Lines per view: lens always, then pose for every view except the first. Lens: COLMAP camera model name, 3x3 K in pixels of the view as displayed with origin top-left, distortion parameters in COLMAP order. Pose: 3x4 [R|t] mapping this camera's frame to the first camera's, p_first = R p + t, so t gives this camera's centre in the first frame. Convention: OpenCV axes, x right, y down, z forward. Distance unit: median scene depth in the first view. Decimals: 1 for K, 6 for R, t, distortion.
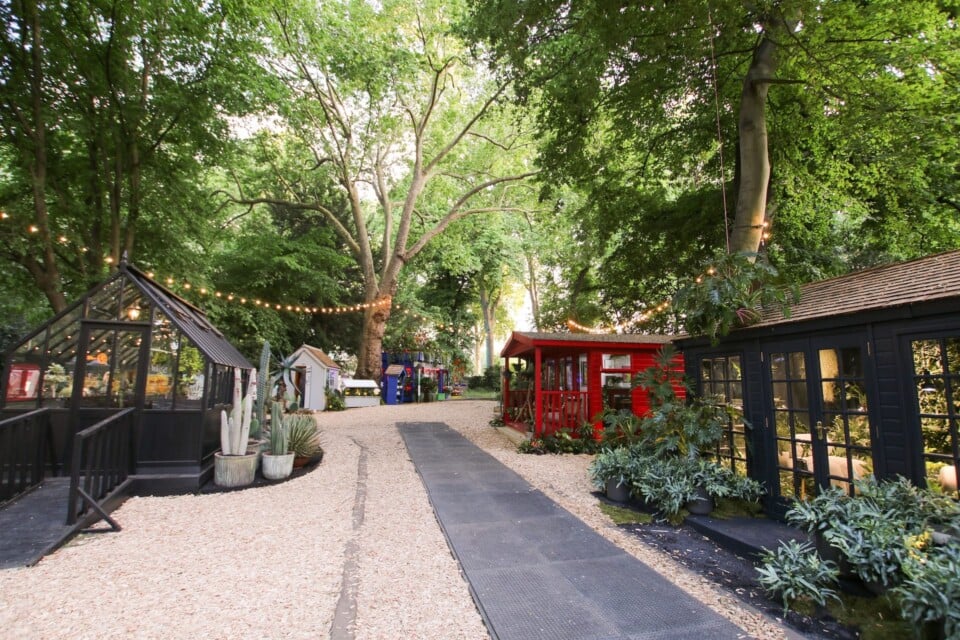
lens RADIAL K [[449.9, 0, 480.0], [0, 449.9, 320.0], [0, 0, 1]] dist [-0.037968, 0.000237]
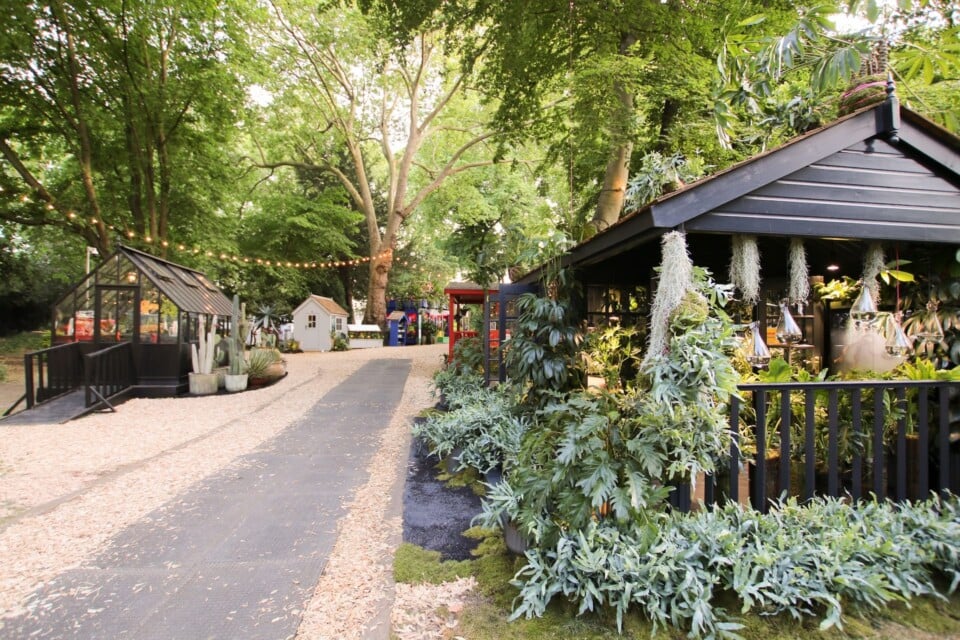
lens RADIAL K [[449.9, 0, 480.0], [0, 449.9, 320.0], [0, 0, 1]] dist [-0.037968, 0.000237]
pose [[0.993202, -0.006357, -0.116231, 0.357313], [0.020212, 0.992758, 0.118418, -0.018153], [0.114637, -0.119963, 0.986138, -0.213301]]
